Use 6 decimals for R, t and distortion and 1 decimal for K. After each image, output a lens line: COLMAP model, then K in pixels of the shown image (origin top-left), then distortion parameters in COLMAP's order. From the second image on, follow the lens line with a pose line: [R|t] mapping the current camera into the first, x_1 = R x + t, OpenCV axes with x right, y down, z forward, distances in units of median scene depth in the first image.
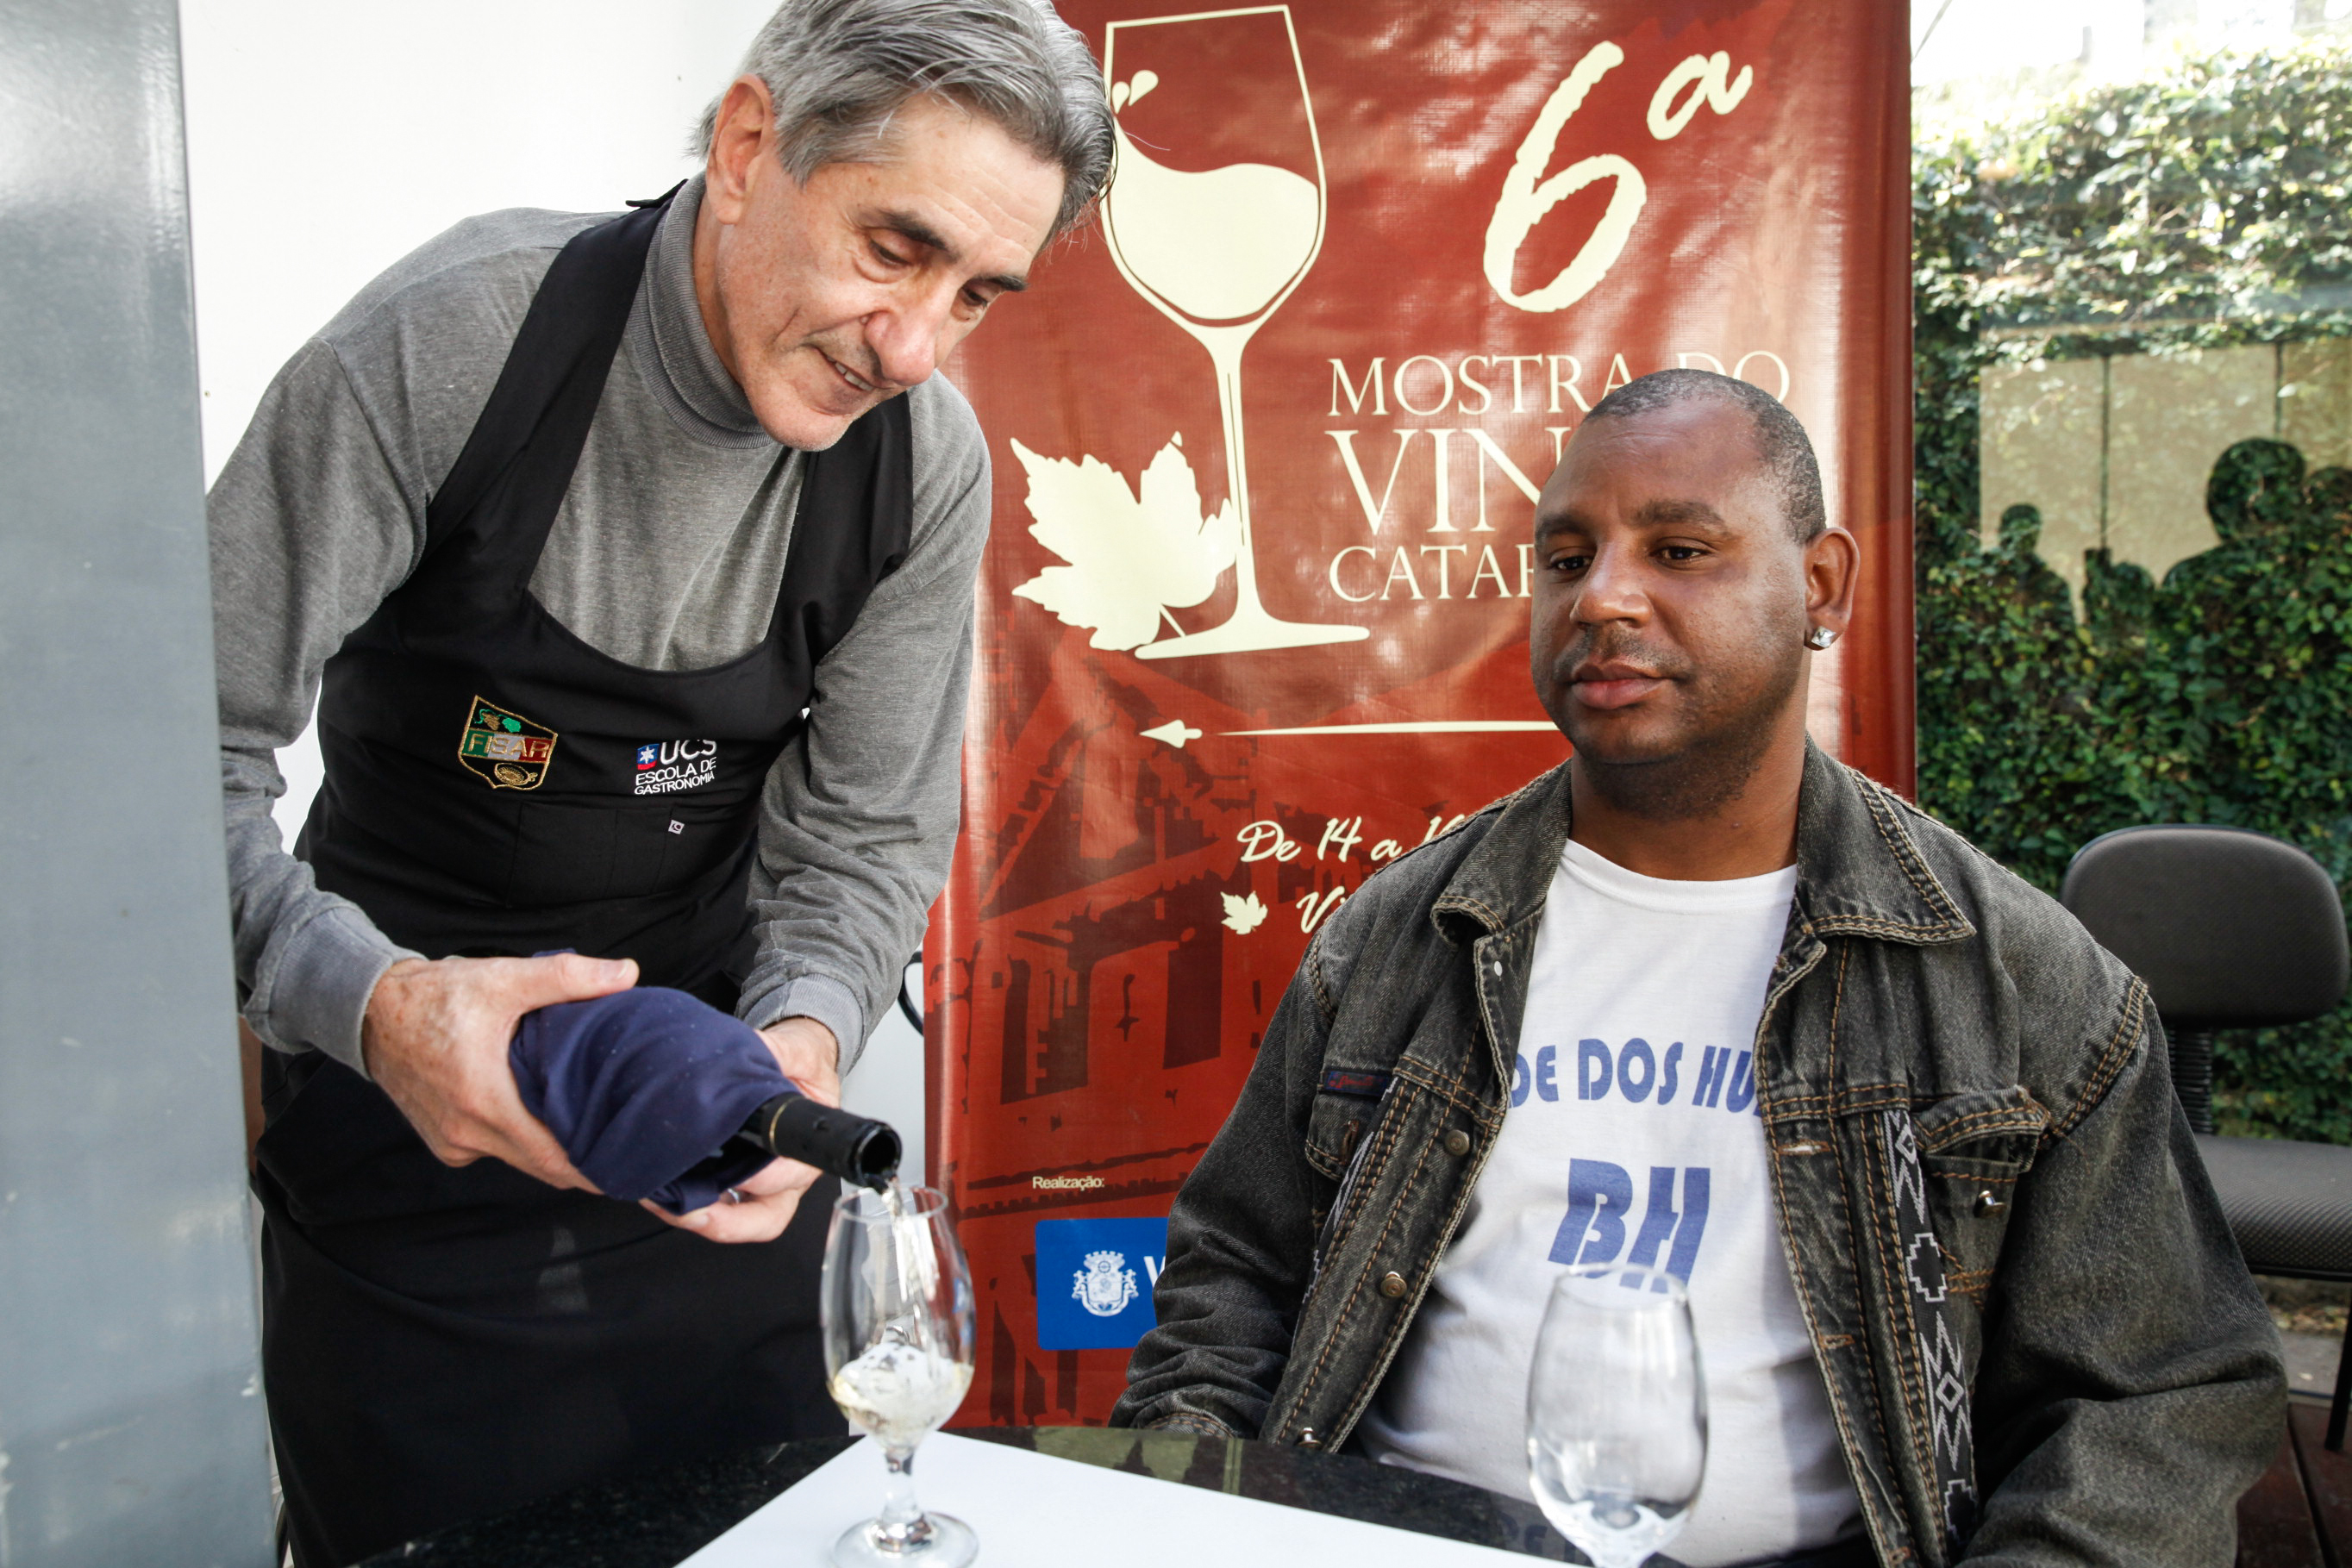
lens RADIAL K [[1704.3, 0, 1137.8], [0, 1704.3, 792.6], [0, 0, 1]] dist [-0.091843, 0.072545]
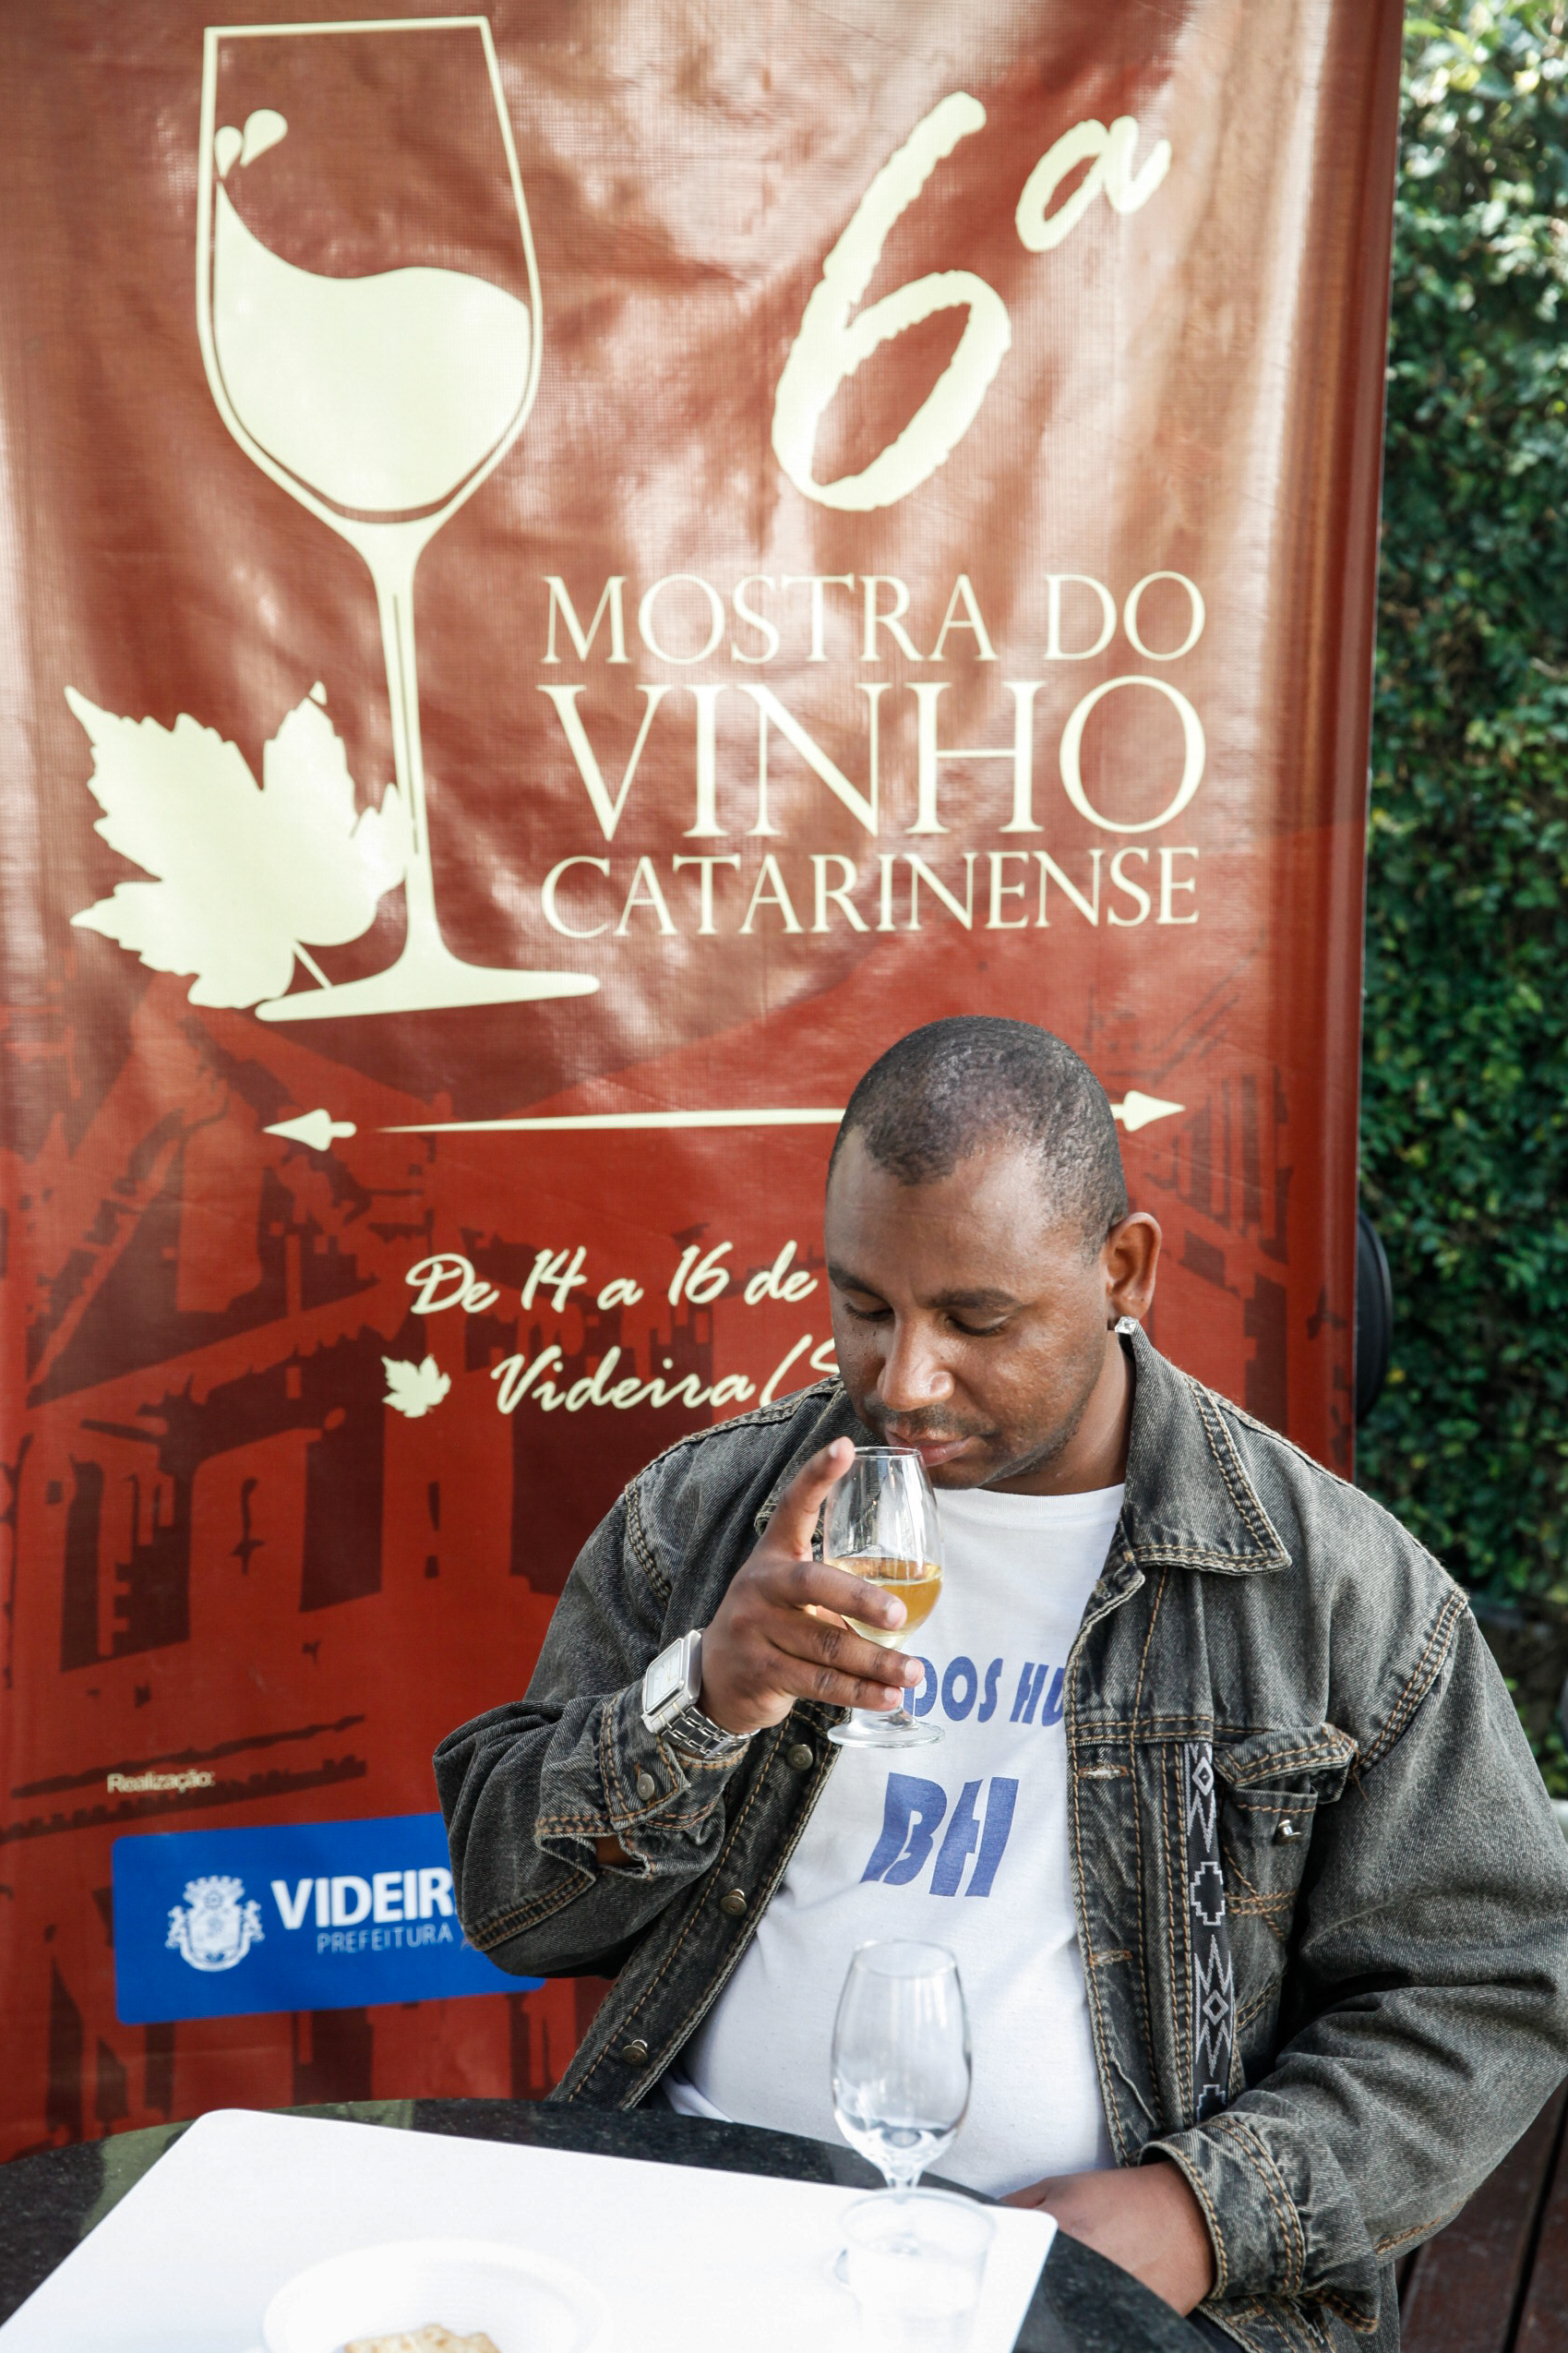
lens RADIAL K [[3904.7, 0, 716.7], [0, 3904.7, 1279.4], [0, 0, 1]] dist [0.113341, 0.023489]
pose [[0.979032, -0.016521, 0.203037, -0.140088], [-0.010515, 0.991278, 0.131364, -0.182651], [-0.203436, -0.130744, 0.970319, -0.560461]]
